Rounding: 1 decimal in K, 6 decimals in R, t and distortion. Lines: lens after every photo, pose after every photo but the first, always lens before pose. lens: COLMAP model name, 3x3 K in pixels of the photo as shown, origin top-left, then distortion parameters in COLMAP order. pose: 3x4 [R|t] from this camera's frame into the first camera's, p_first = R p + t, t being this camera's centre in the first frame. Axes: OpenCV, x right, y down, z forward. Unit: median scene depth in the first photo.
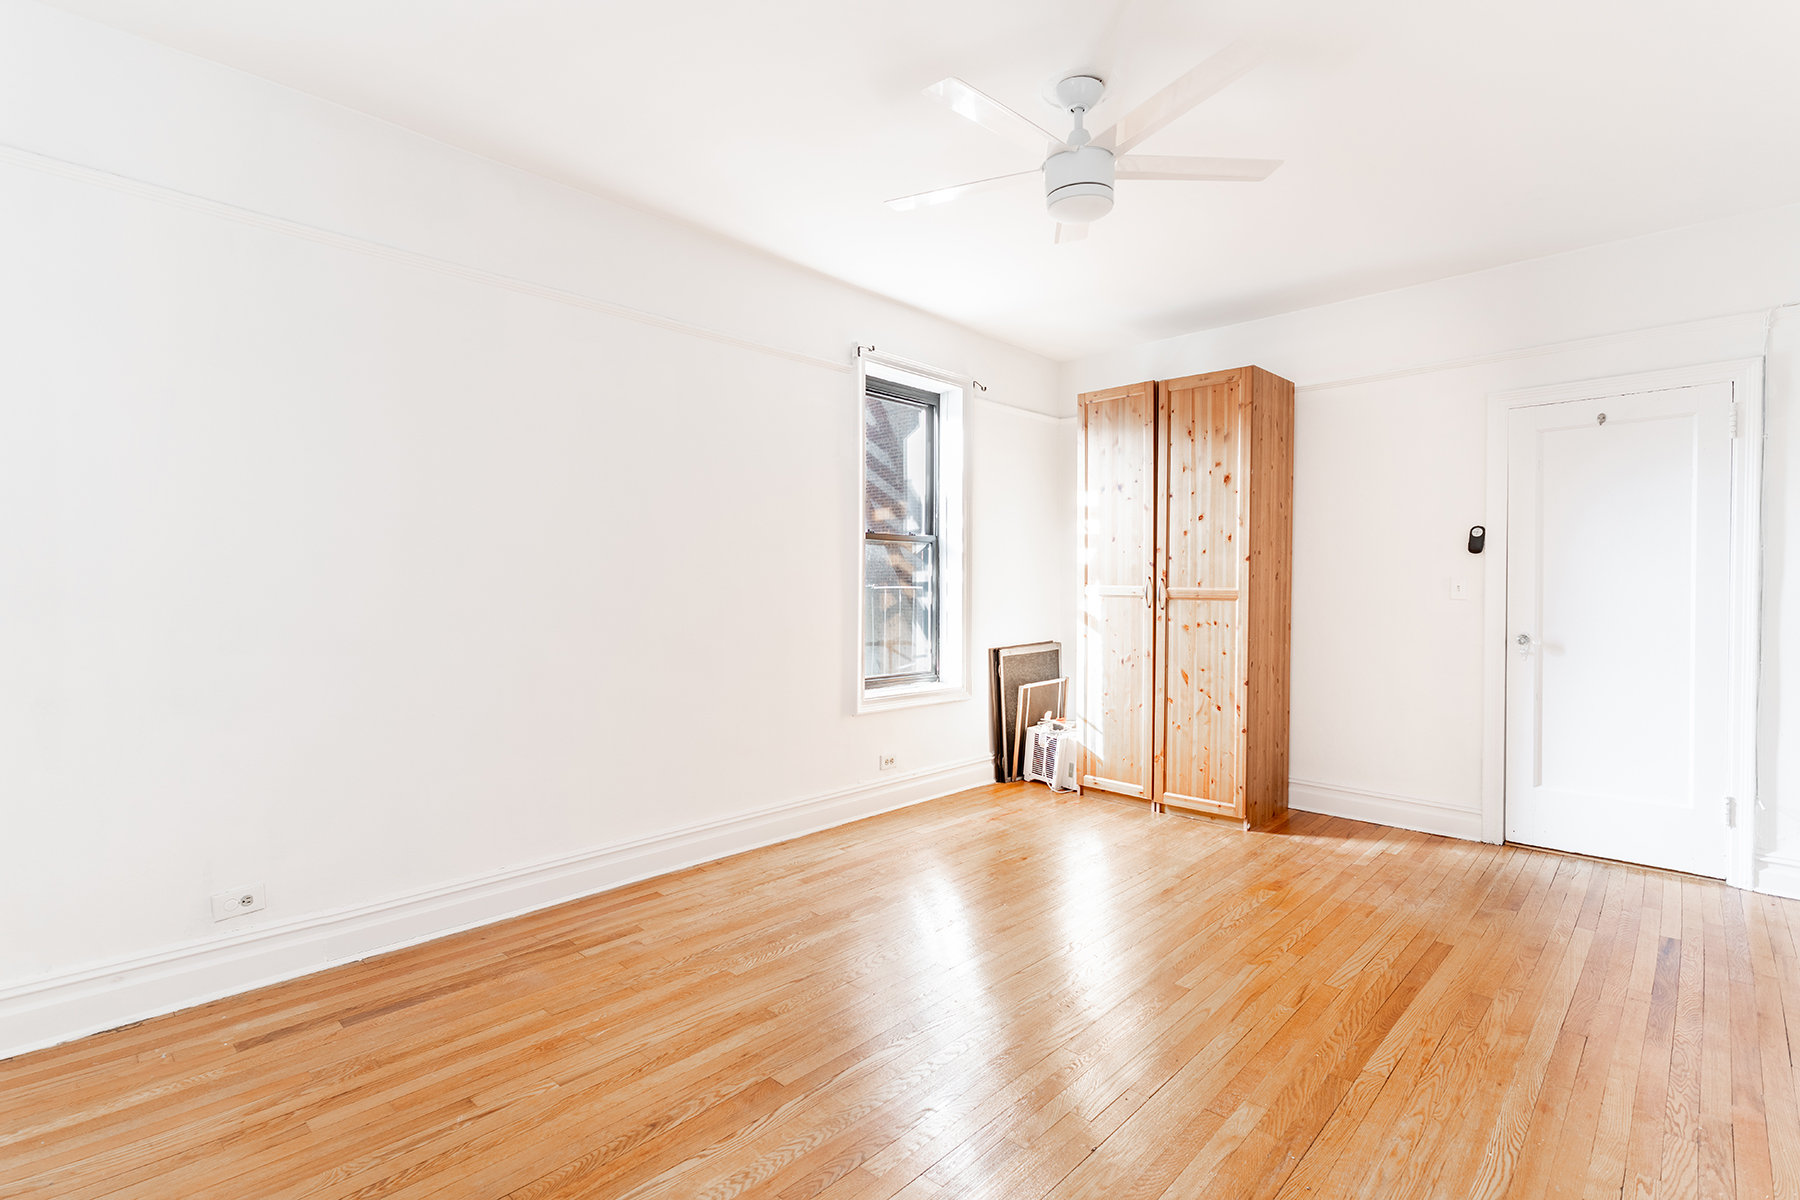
lens RADIAL K [[860.7, 0, 898.4], [0, 860.7, 581.6], [0, 0, 1]] dist [0.000952, -0.000240]
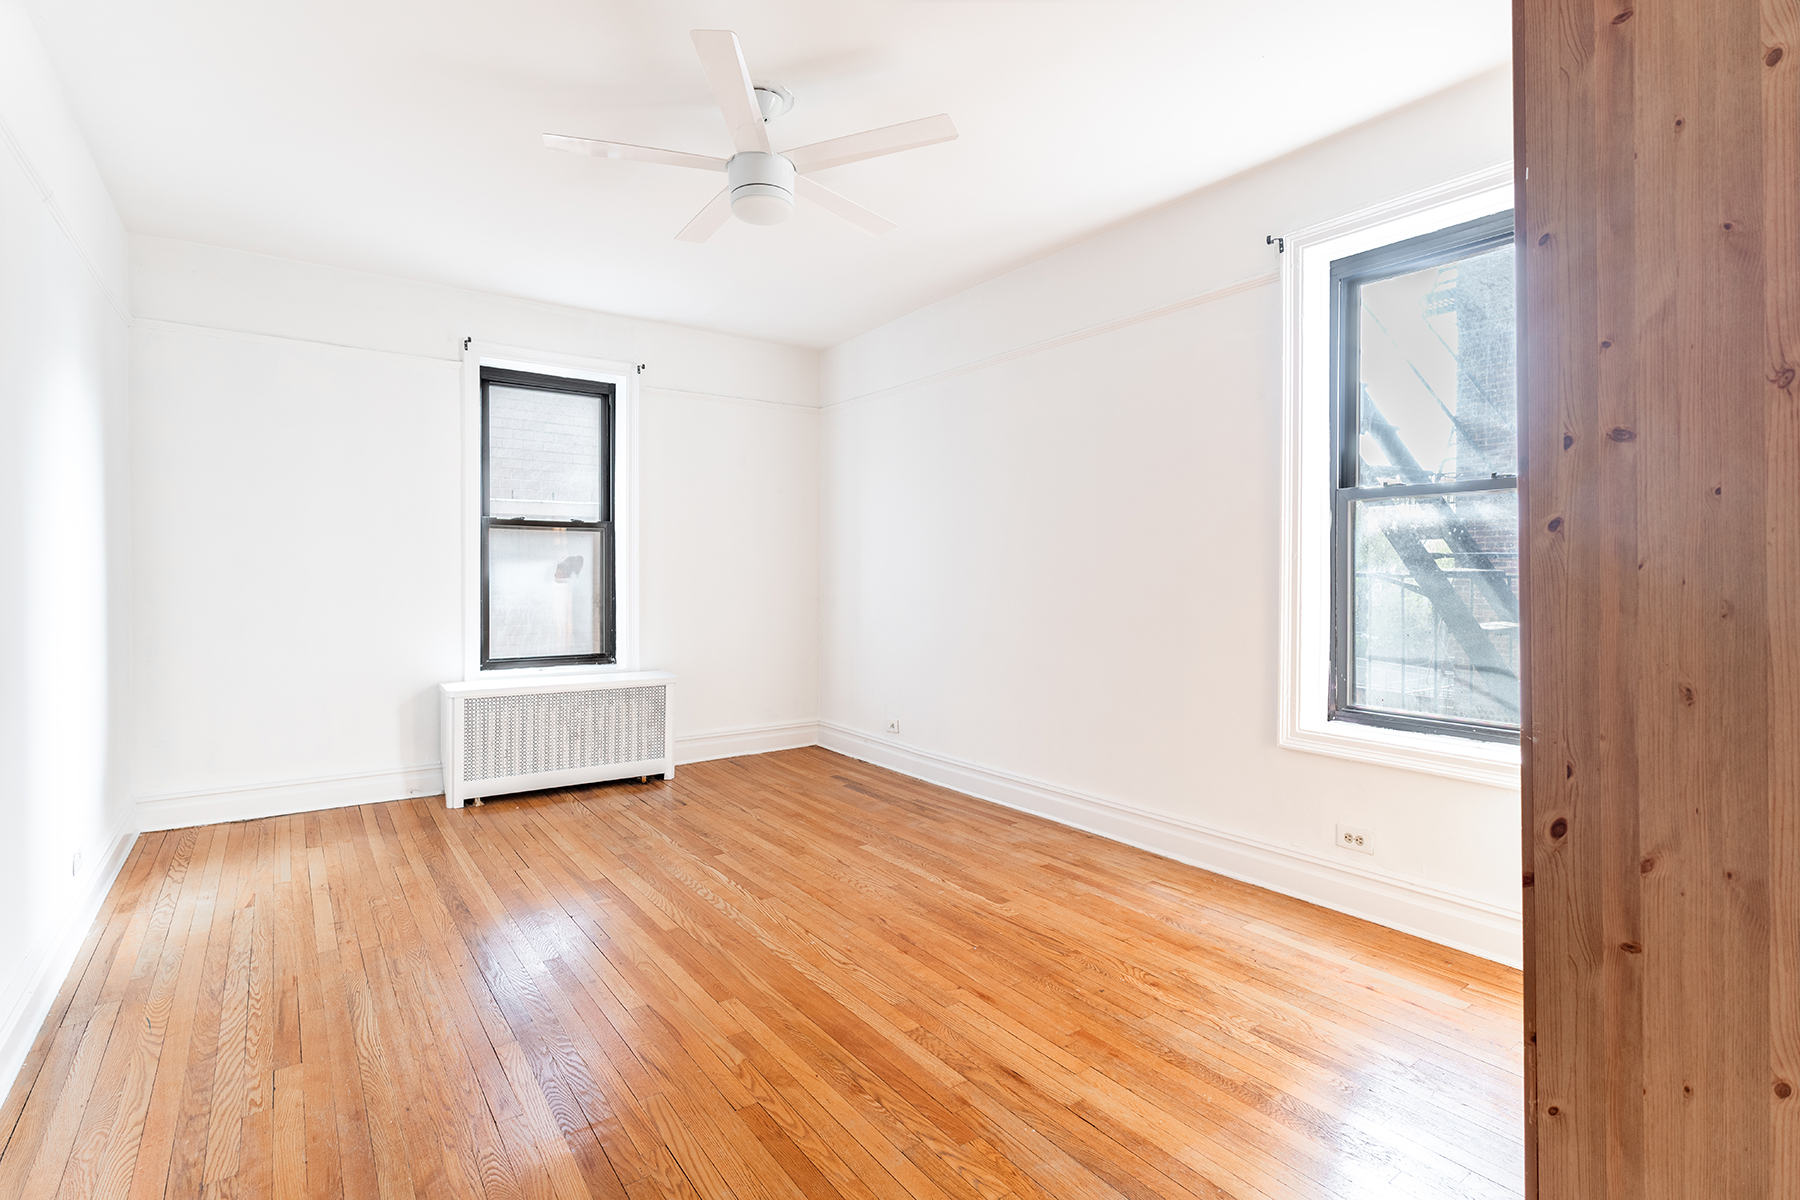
lens RADIAL K [[860.7, 0, 898.4], [0, 860.7, 581.6], [0, 0, 1]] dist [0.000952, -0.000240]
pose [[-0.190877, 0.006268, -0.981594, 1.044036], [0.001817, 0.999980, 0.006032, 0.012402], [0.981612, -0.000632, -0.190884, 1.178560]]
